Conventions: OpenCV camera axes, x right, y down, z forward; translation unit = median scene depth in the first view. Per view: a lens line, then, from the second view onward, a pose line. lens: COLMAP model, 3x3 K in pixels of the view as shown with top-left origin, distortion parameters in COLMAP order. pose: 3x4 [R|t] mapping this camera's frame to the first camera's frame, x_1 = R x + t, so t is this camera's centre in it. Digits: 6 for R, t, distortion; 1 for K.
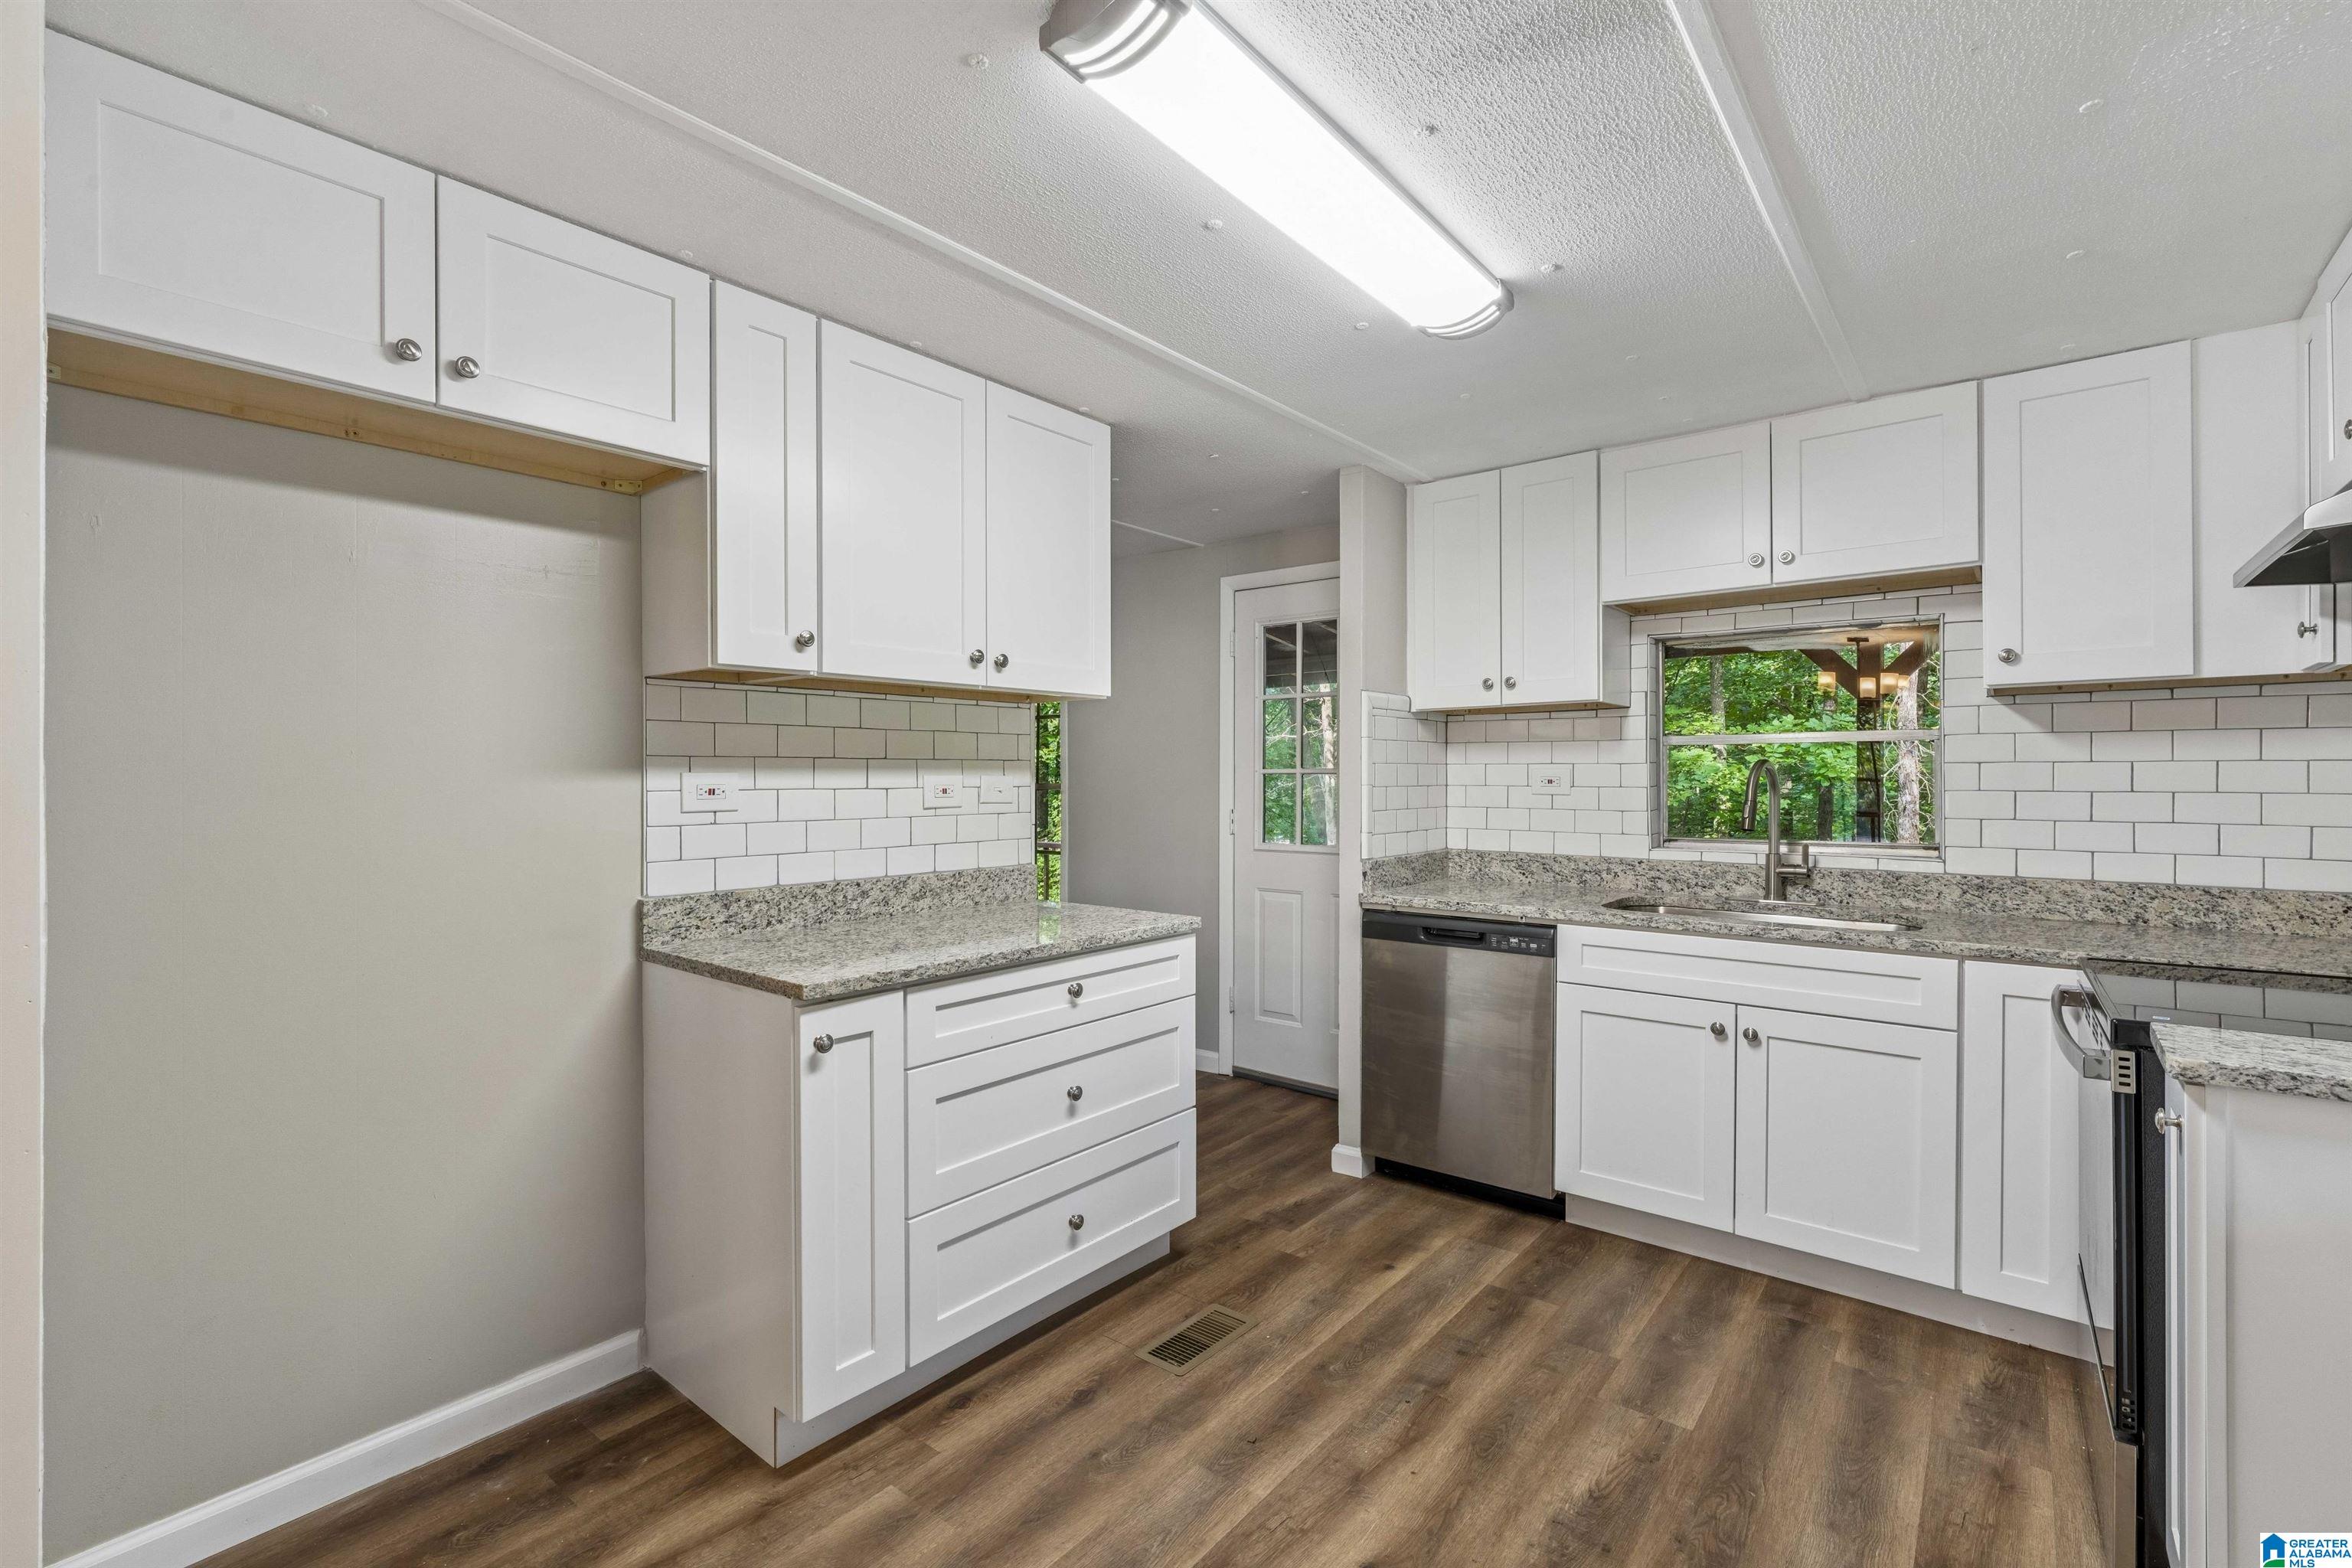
lens RADIAL K [[1055.5, 0, 1174.2], [0, 1055.5, 781.8], [0, 0, 1]] dist [-0.008289, 0.002901]
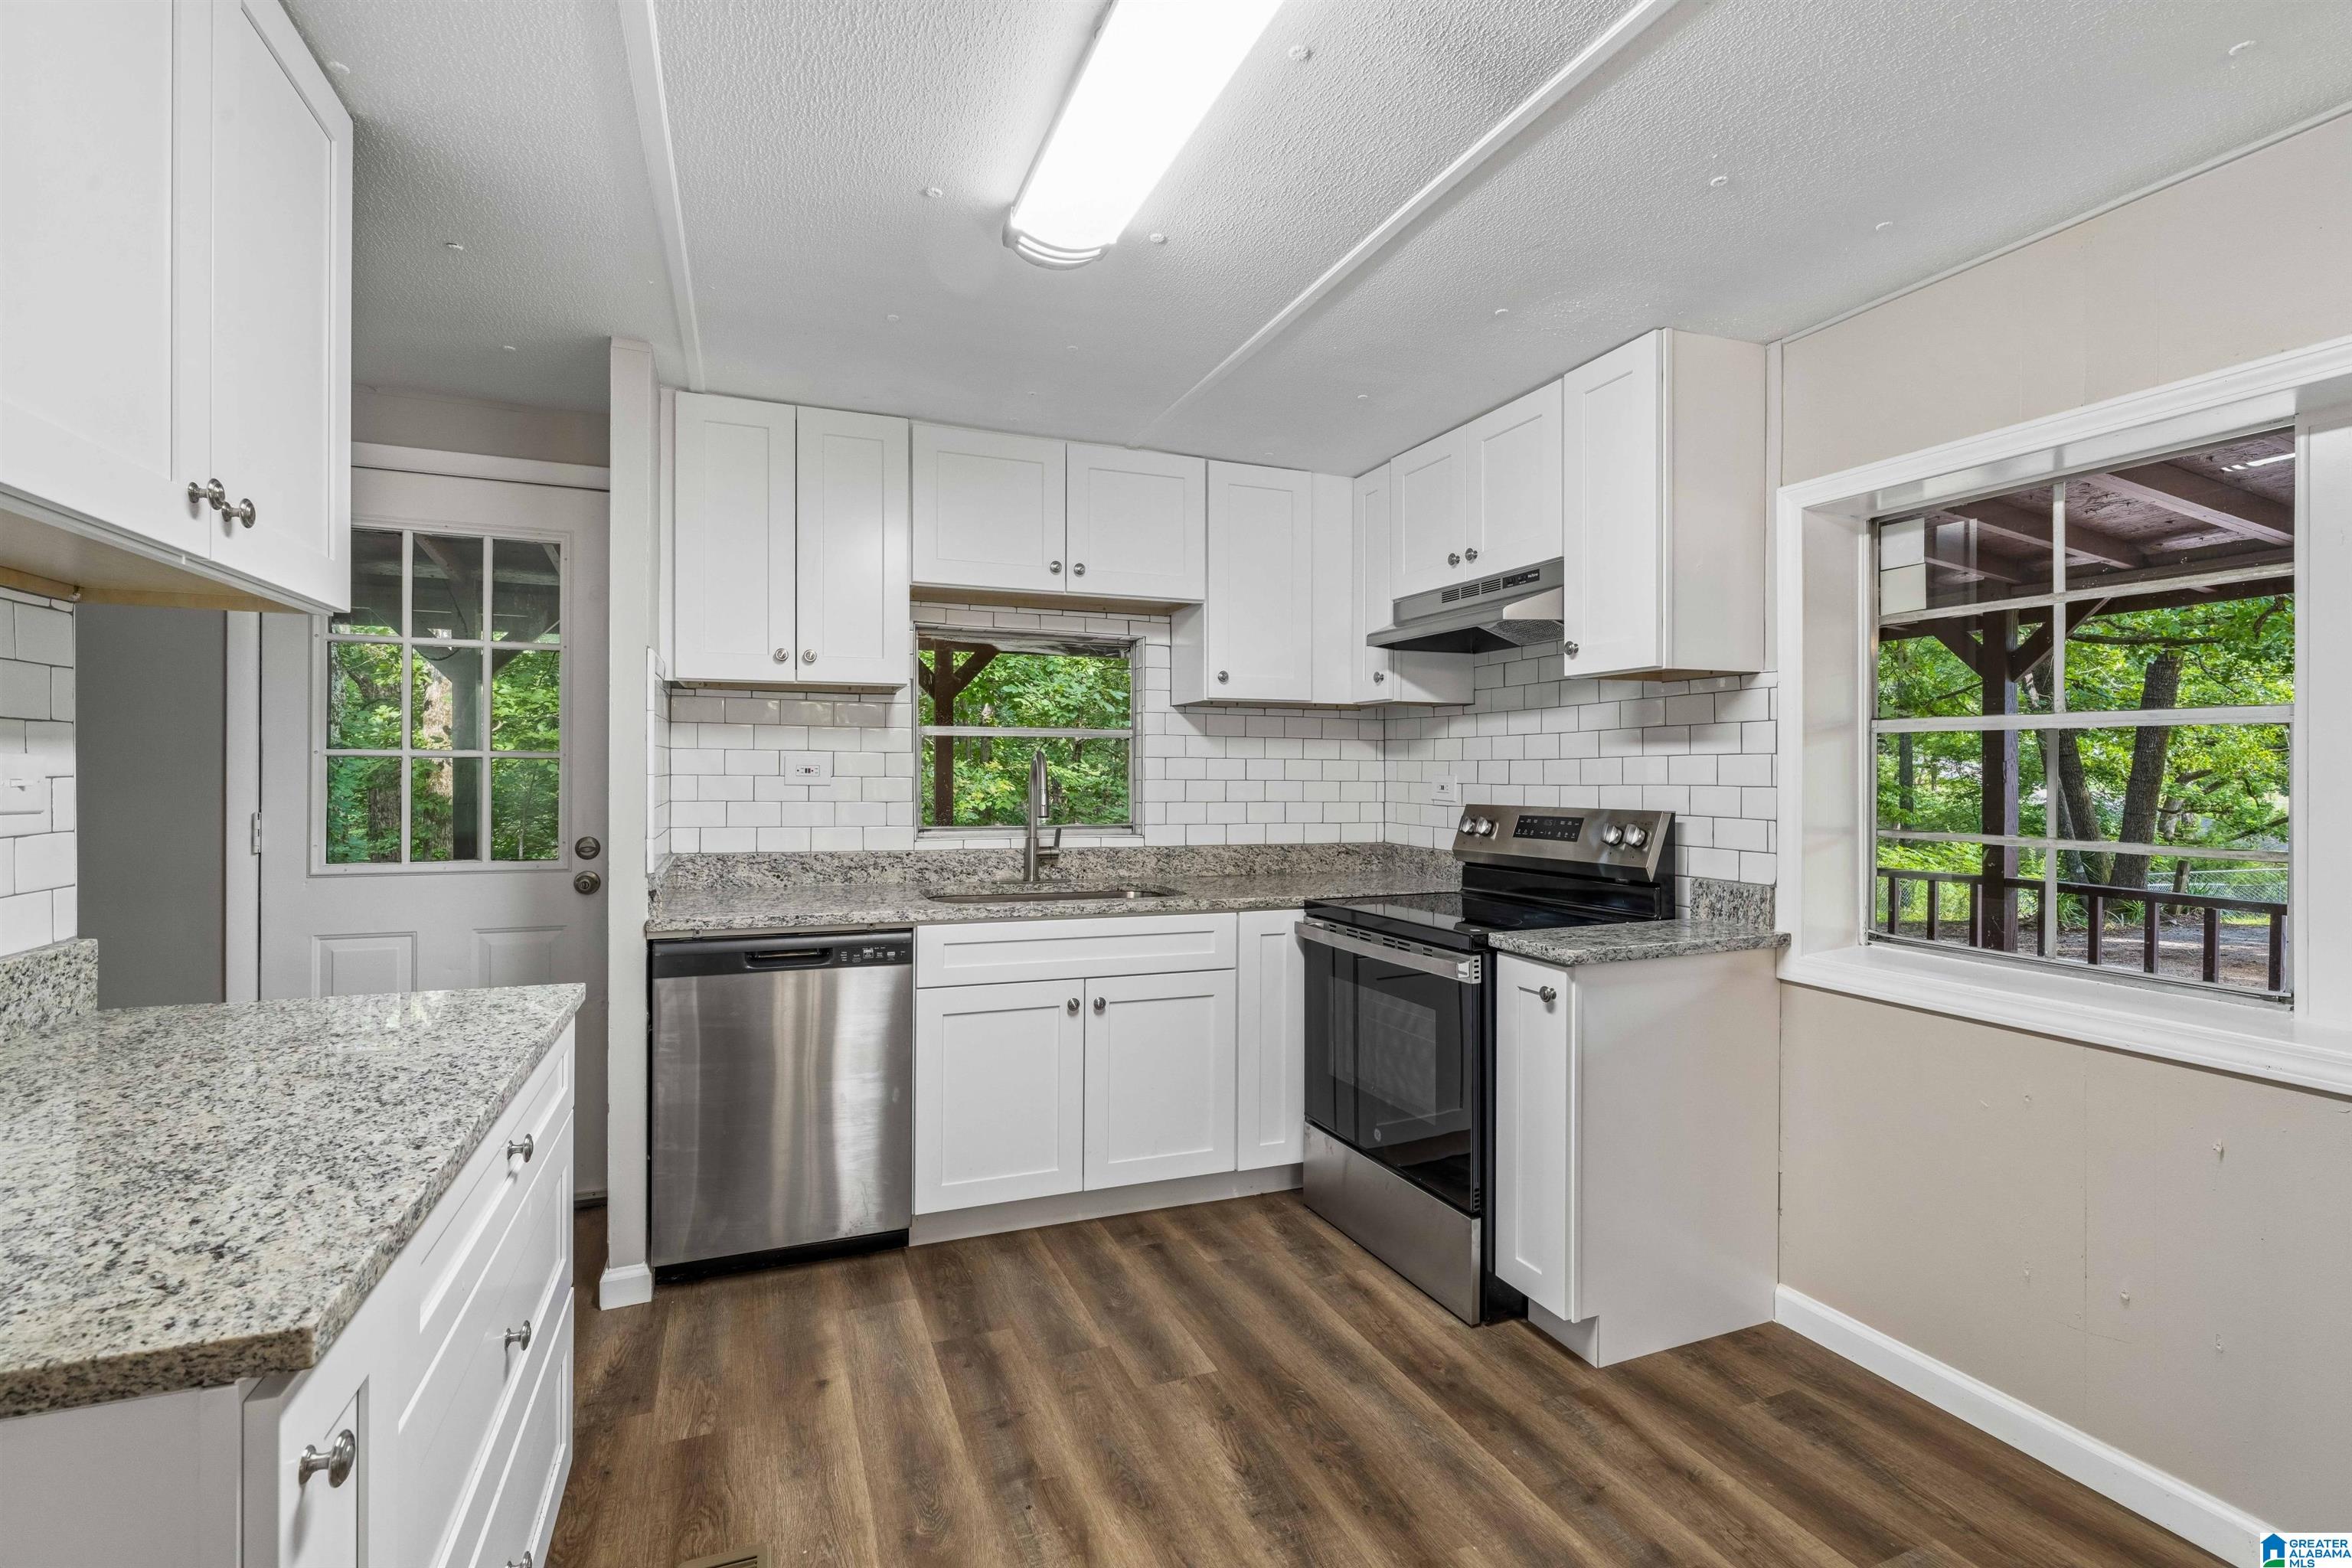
lens RADIAL K [[1055.5, 0, 1181.4], [0, 1055.5, 778.9], [0, 0, 1]] dist [-0.008289, 0.002901]
pose [[0.484324, -0.002504, 0.874885, -0.356168], [-0.004744, 0.999974, 0.005488, 0.000410], [-0.874876, -0.006808, 0.484300, 0.383268]]
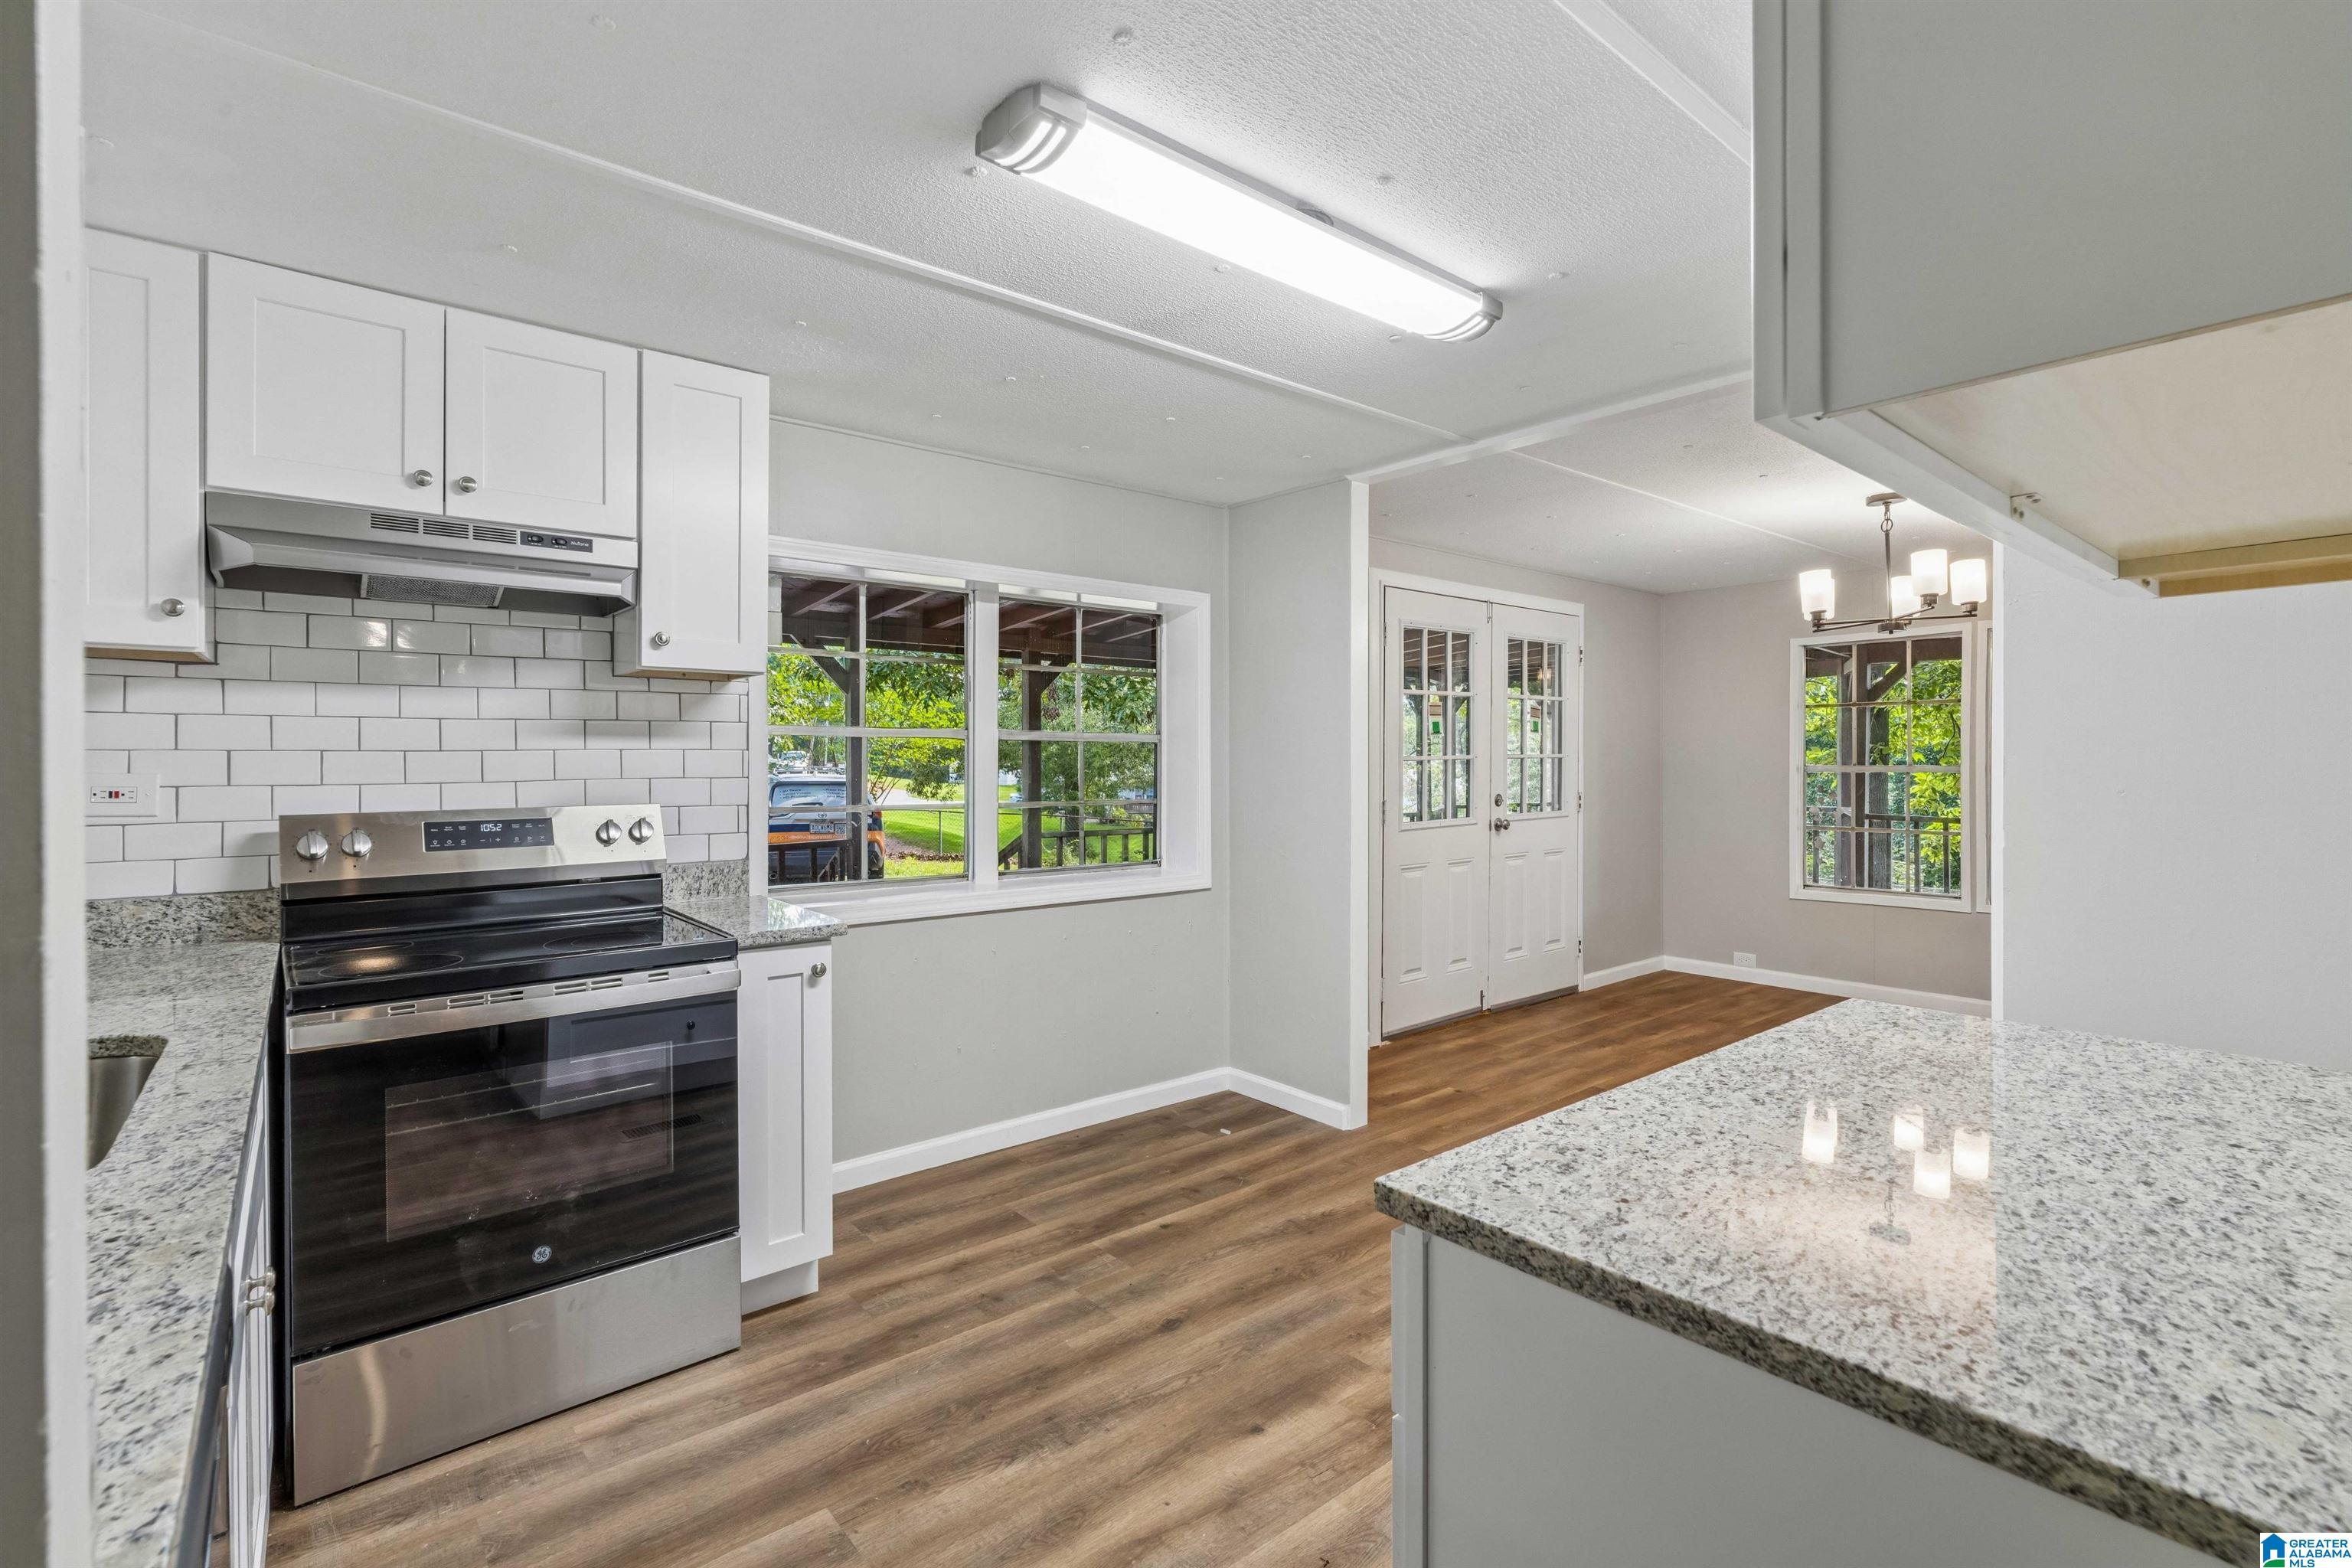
lens RADIAL K [[1055.5, 0, 1179.4], [0, 1055.5, 760.7], [0, 0, 1]] dist [-0.008289, 0.002901]
pose [[-0.978930, 0.003031, 0.204174, 0.015531], [0.003261, 0.999994, 0.000787, -0.006751], [-0.204170, 0.001436, -0.978934, 1.350430]]
